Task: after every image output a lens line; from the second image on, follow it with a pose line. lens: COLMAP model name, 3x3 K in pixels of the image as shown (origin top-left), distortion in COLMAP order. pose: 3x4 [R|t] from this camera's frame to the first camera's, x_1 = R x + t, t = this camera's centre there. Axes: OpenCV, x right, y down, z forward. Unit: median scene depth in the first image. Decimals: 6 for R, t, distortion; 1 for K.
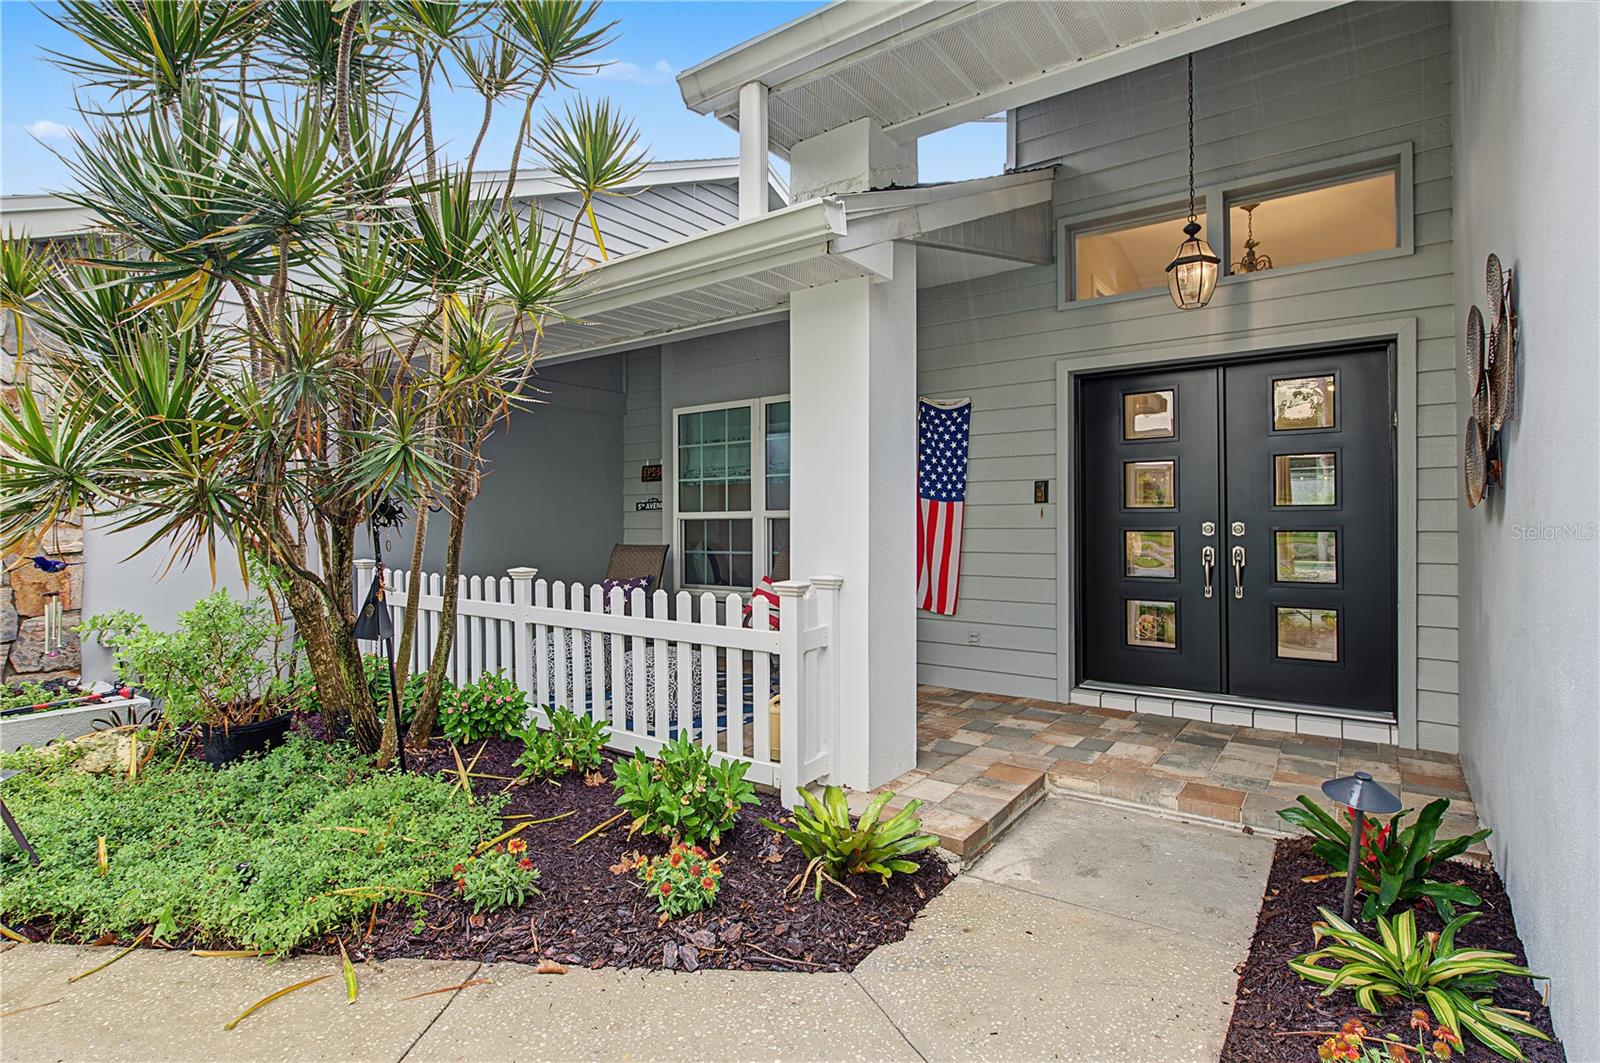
lens RADIAL K [[786.7, 0, 799.6], [0, 786.7, 521.4], [0, 0, 1]] dist [-0.000699, 0.000114]
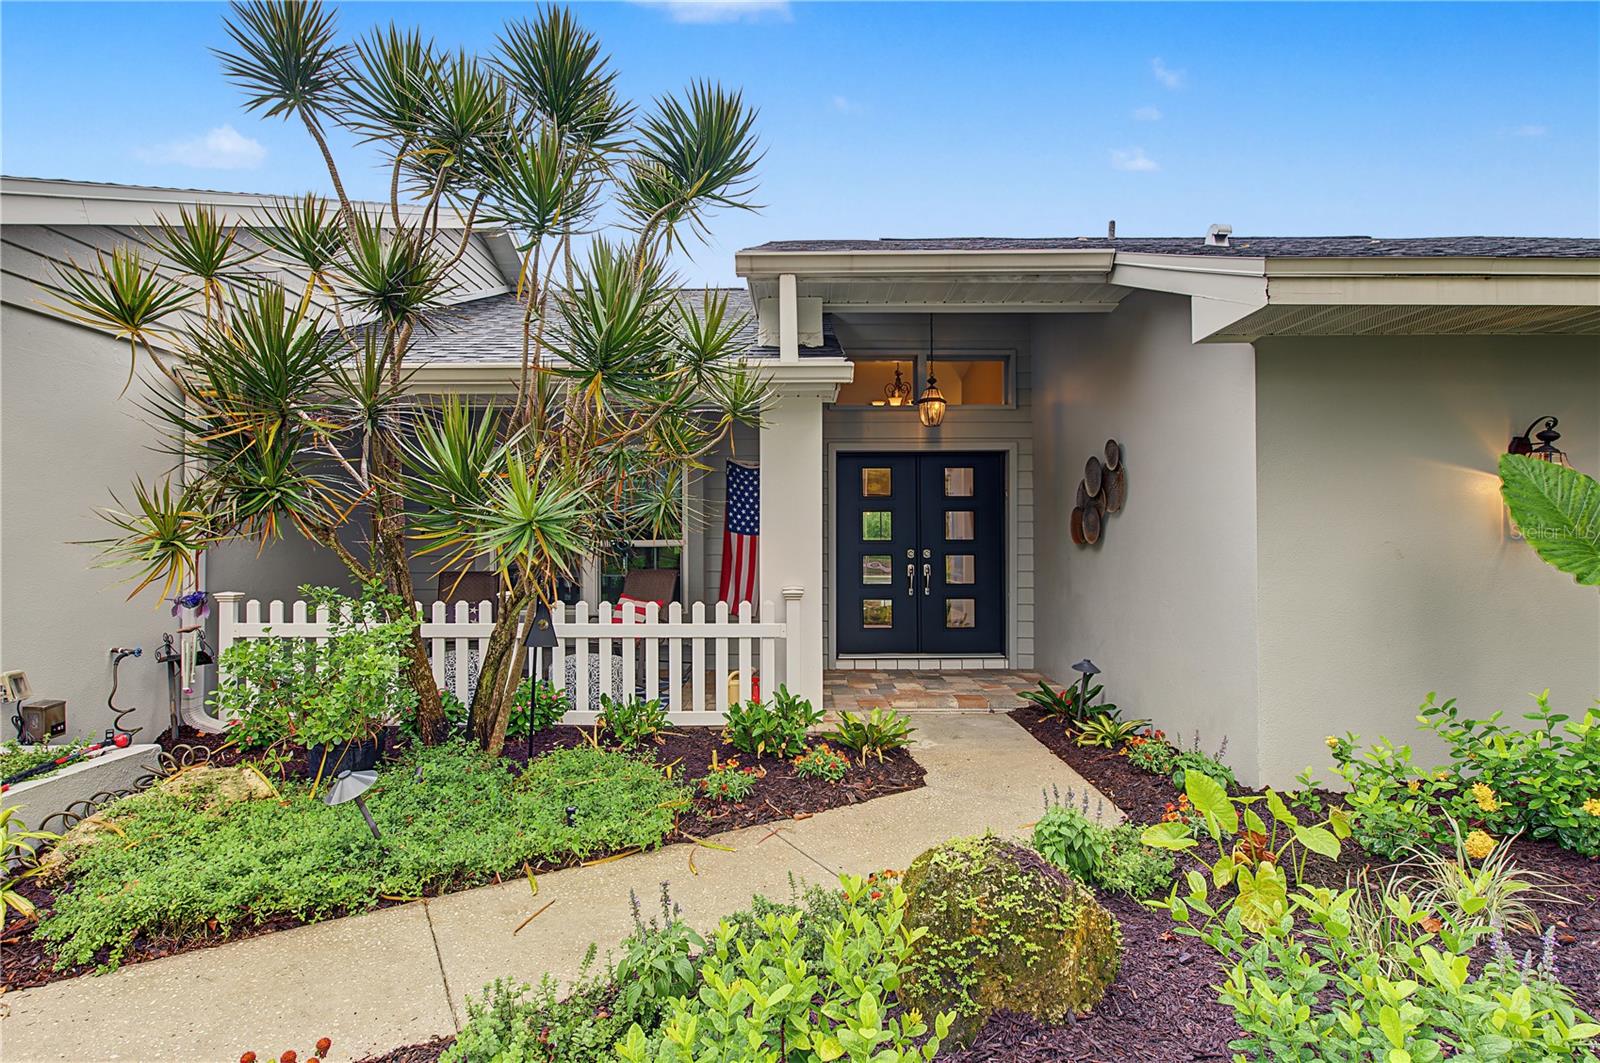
lens RADIAL K [[755.4, 0, 800.1], [0, 755.4, 539.4], [0, 0, 1]] dist [0.001433, 0.000014]
pose [[0.811807, 0.004067, 0.583911, -0.634149], [0.000566, 0.999970, -0.007751, -0.008462], [-0.583925, 0.006623, 0.811781, -0.161278]]
